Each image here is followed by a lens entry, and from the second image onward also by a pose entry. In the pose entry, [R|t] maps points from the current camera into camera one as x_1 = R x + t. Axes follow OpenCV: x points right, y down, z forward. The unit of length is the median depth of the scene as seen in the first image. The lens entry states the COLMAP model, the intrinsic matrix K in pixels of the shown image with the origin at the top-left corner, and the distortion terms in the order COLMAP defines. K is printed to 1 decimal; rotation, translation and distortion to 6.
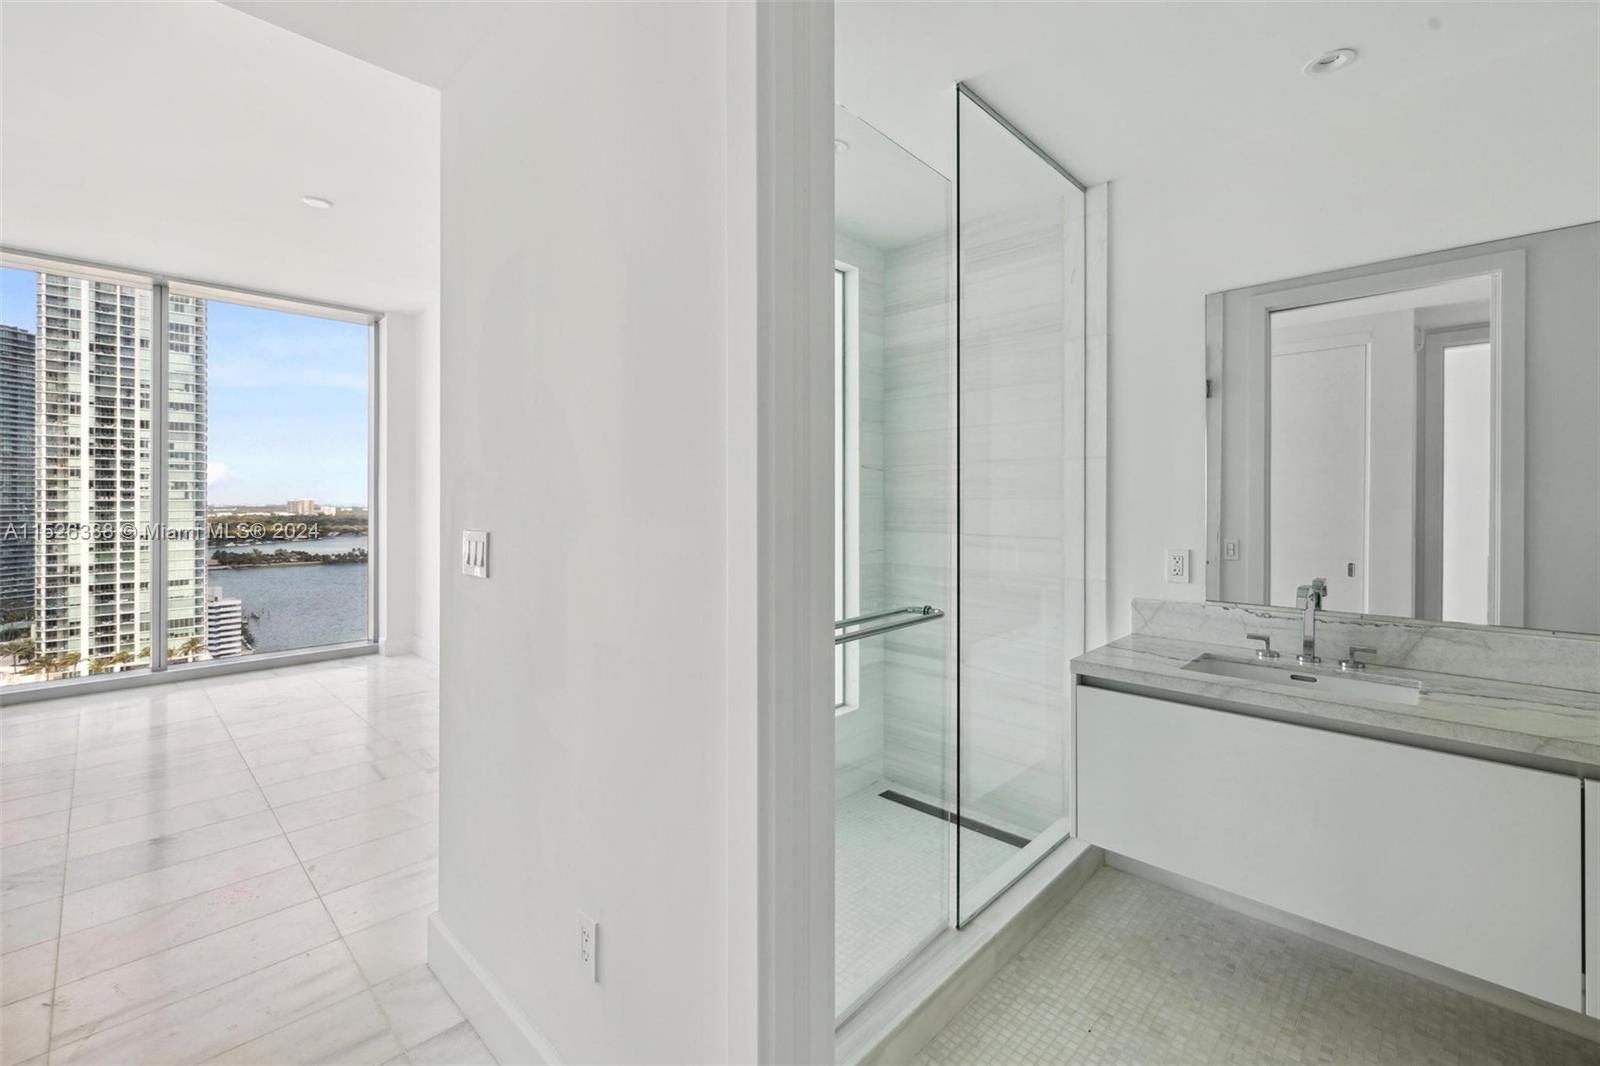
lens RADIAL K [[678.8, 0, 798.5], [0, 678.8, 505.1], [0, 0, 1]] dist [0.005107, 0.000323]
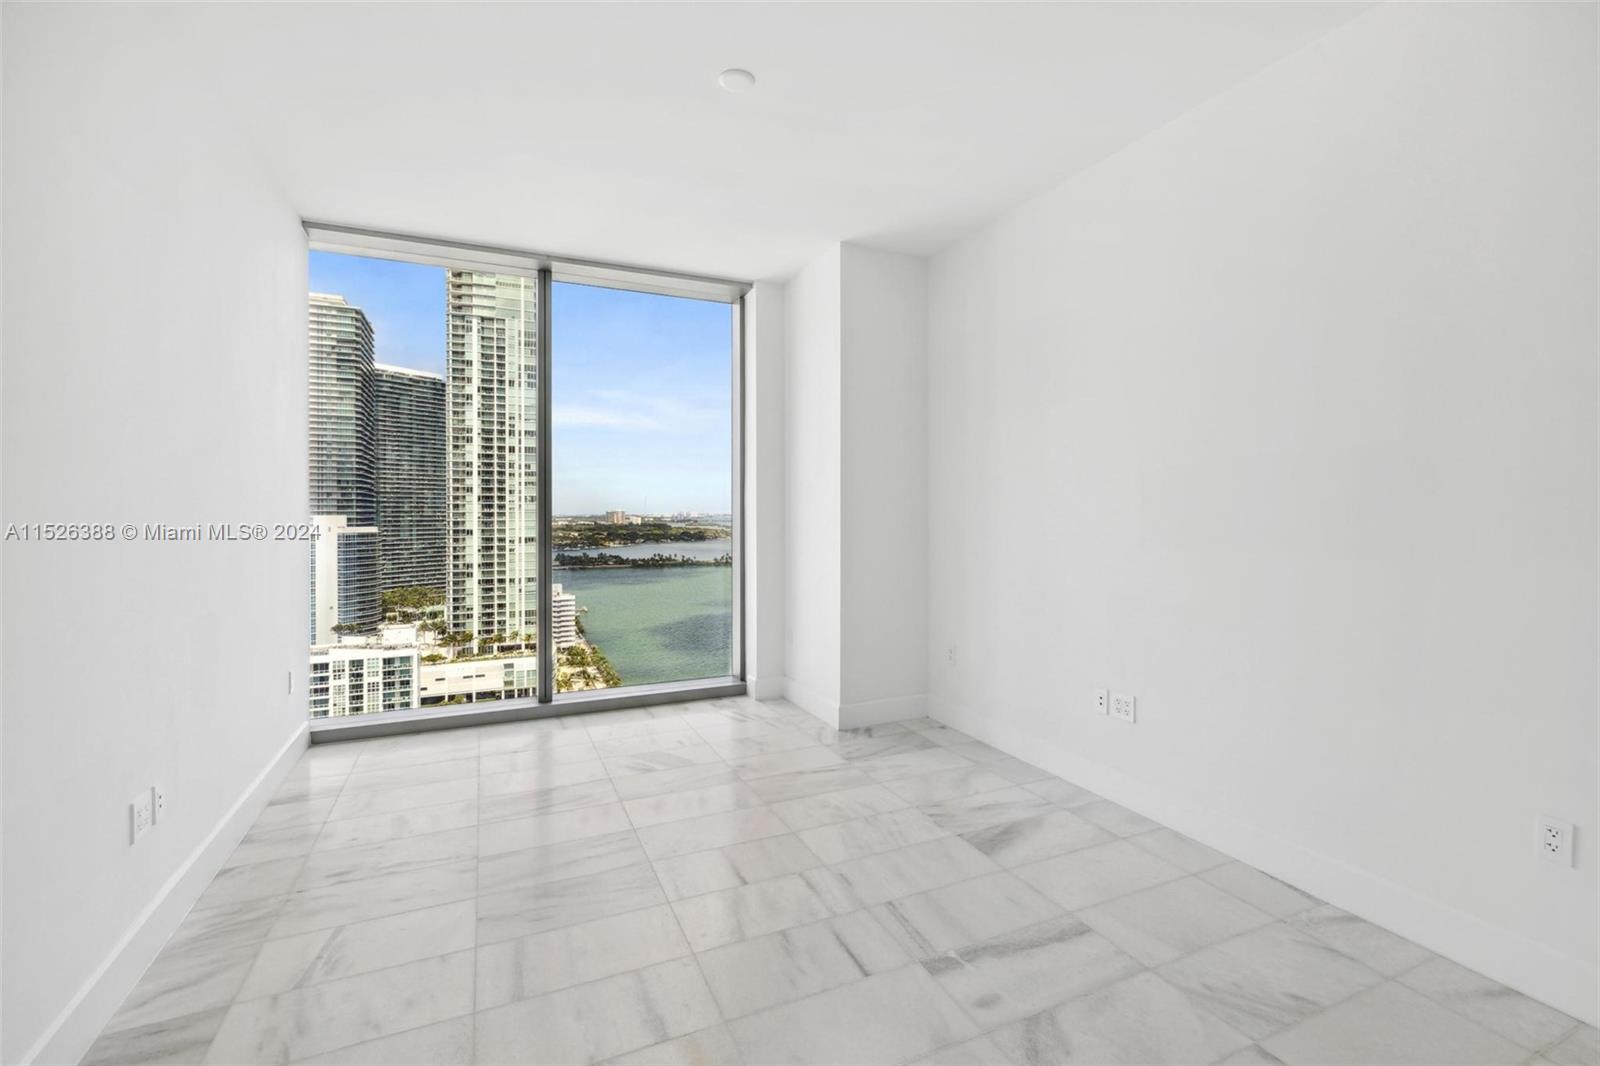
lens RADIAL K [[714.8, 0, 789.3], [0, 714.8, 519.0], [0, 0, 1]] dist [0.013885, 0.000094]
pose [[0.923183, 0.001574, -0.384358, -0.564230], [0.000553, 0.999985, 0.005424, -0.002532], [0.384361, -0.005220, 0.923168, 0.516684]]
